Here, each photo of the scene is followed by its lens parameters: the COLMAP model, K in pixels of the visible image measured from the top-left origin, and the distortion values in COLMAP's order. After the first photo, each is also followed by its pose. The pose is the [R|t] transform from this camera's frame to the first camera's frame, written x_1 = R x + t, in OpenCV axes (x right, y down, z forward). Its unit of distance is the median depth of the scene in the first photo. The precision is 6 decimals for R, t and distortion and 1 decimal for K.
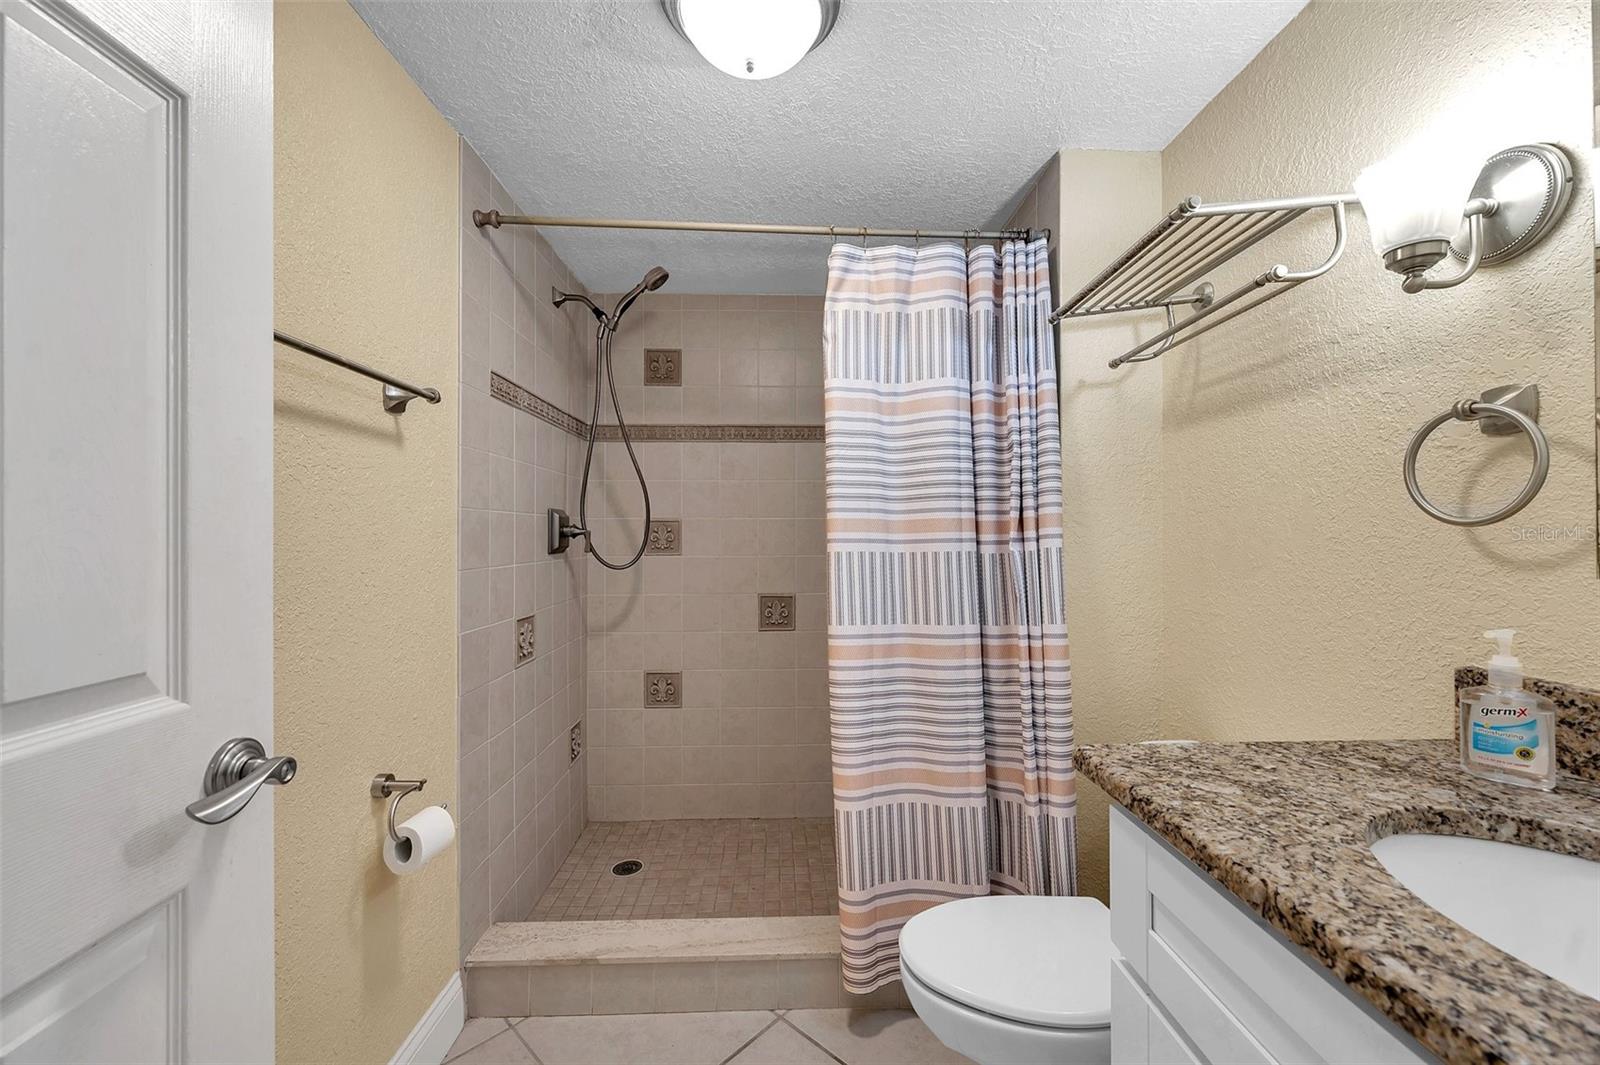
lens RADIAL K [[627.6, 0, 802.2], [0, 627.6, 532.7], [0, 0, 1]] dist [-0.001272, 0.000426]
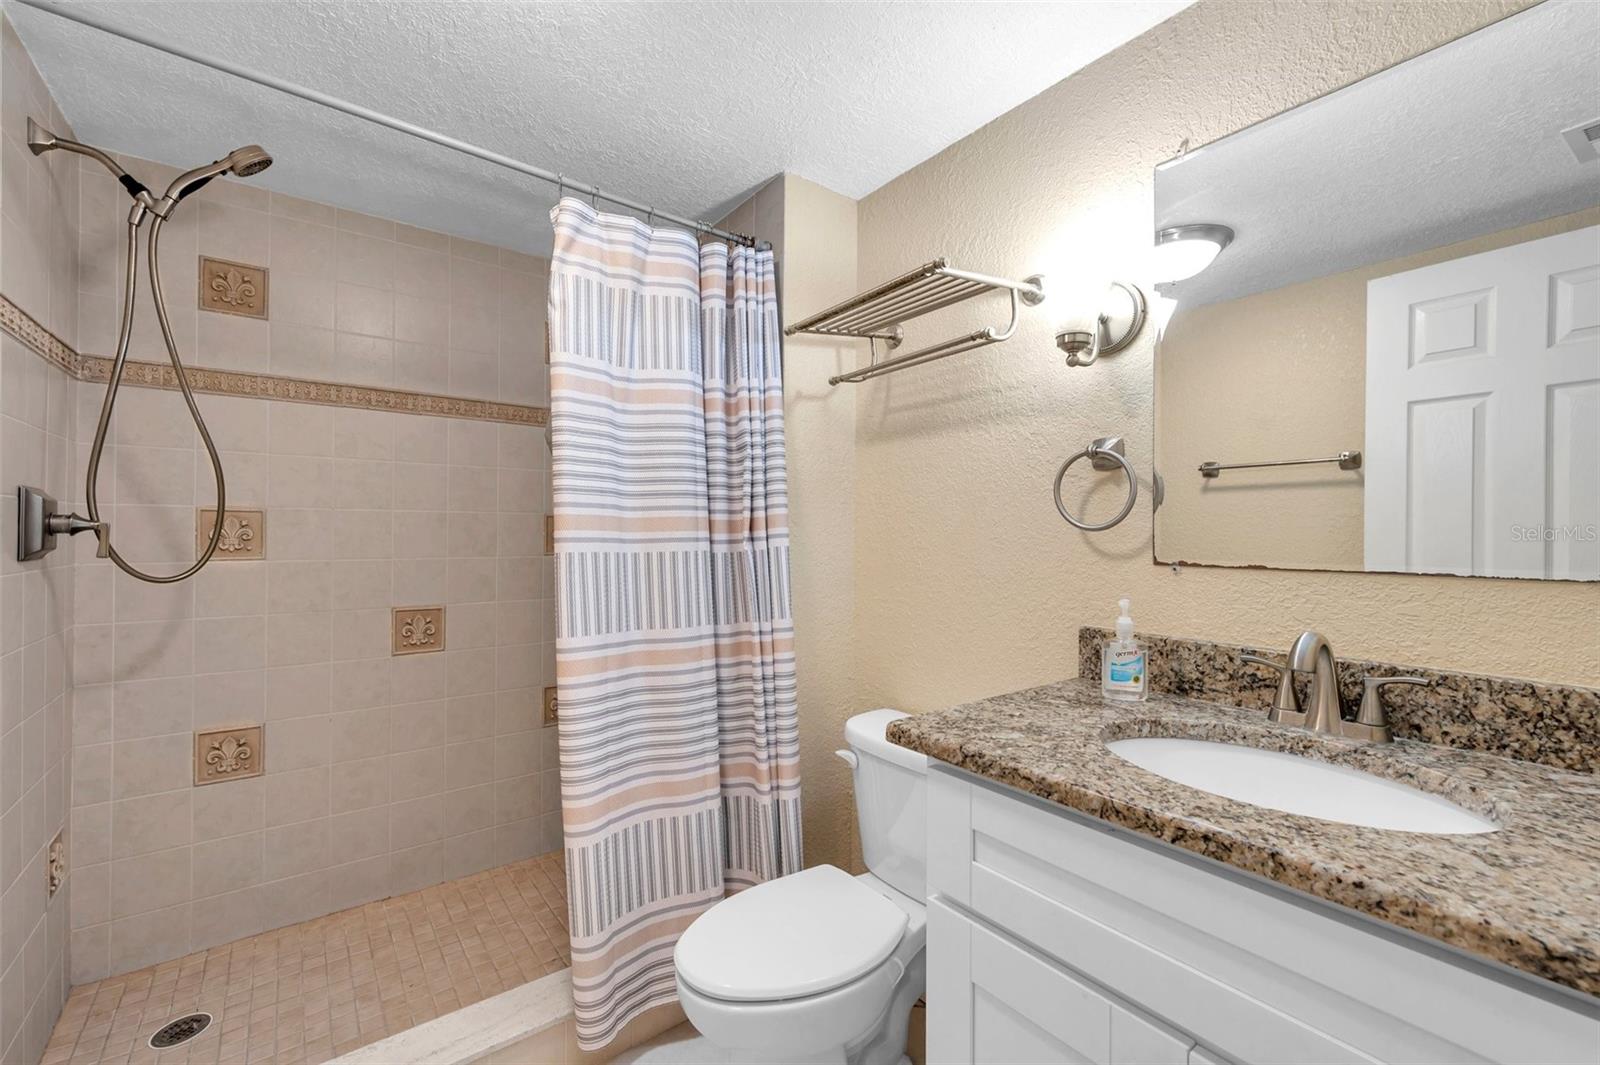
lens RADIAL K [[662.0, 0, 800.0], [0, 662.0, 532.5], [0, 0, 1]] dist [0.000420, 0.000124]
pose [[0.816533, 0.006476, 0.577263, -0.213920], [-0.008629, 0.999962, 0.000987, -0.001306], [-0.577235, -0.005787, 0.816558, 0.068613]]
